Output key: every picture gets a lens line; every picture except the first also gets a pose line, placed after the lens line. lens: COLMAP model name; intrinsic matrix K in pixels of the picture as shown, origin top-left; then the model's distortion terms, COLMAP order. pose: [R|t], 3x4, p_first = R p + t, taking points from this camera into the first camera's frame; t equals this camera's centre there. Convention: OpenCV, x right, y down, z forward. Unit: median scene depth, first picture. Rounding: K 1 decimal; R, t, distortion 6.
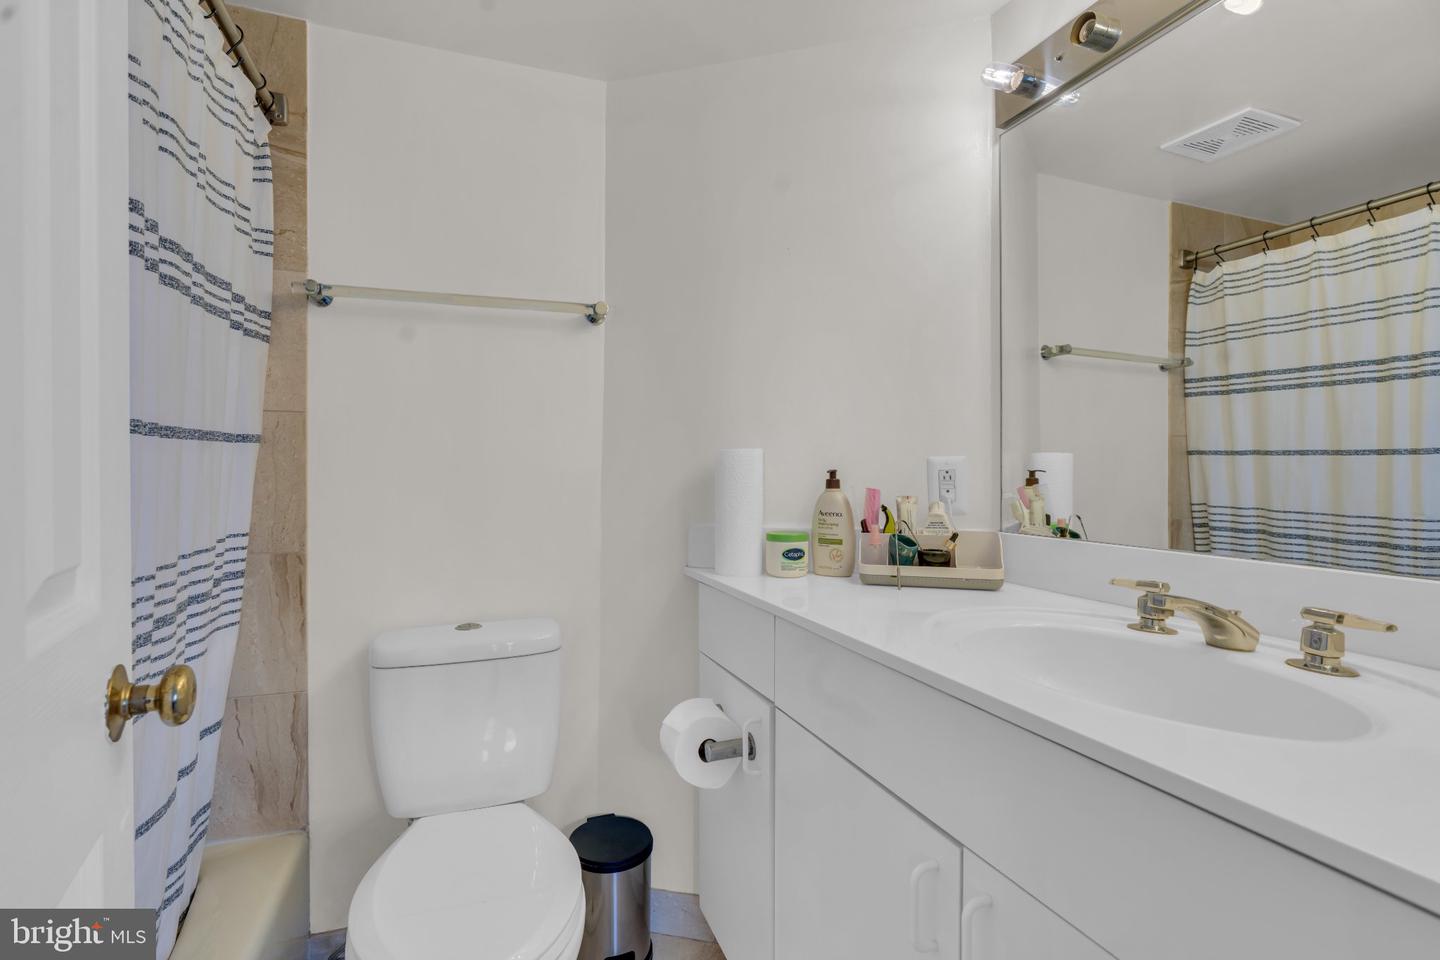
lens RADIAL K [[656.6, 0, 721.3], [0, 656.6, 463.4], [0, 0, 1]] dist [-0.014586, 0.009030]
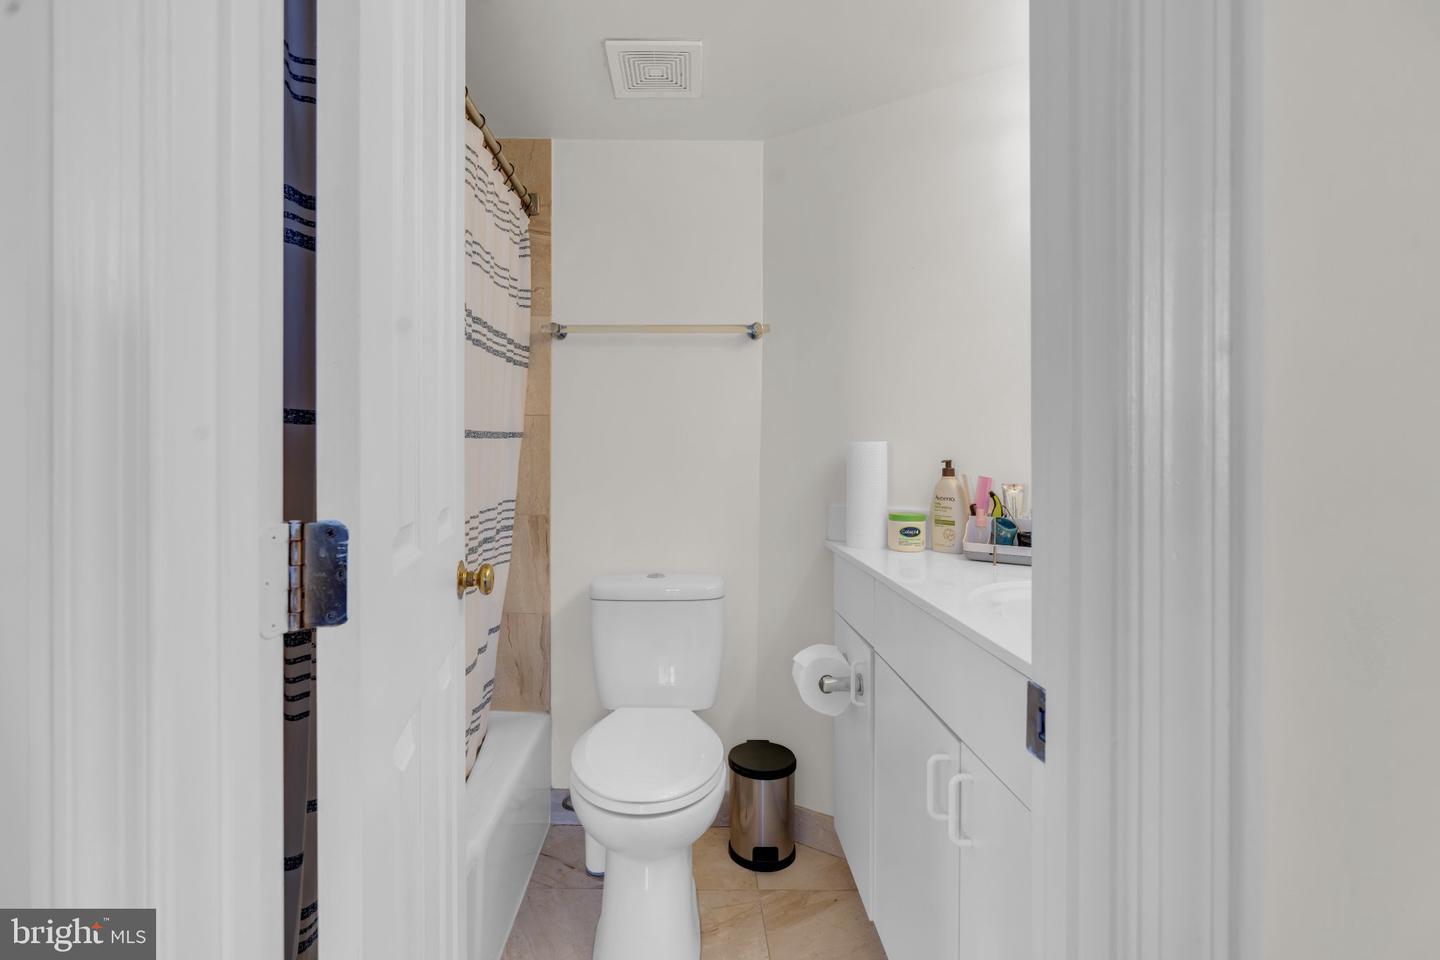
lens RADIAL K [[669.2, 0, 702.9], [0, 669.2, 445.4], [0, 0, 1]] dist [-0.002952, -0.000072]
pose [[0.939782, 0.001962, -0.341768, 0.171924], [-0.002914, 0.999993, -0.002270, -0.012127], [0.341761, 0.003129, 0.939782, -0.249922]]
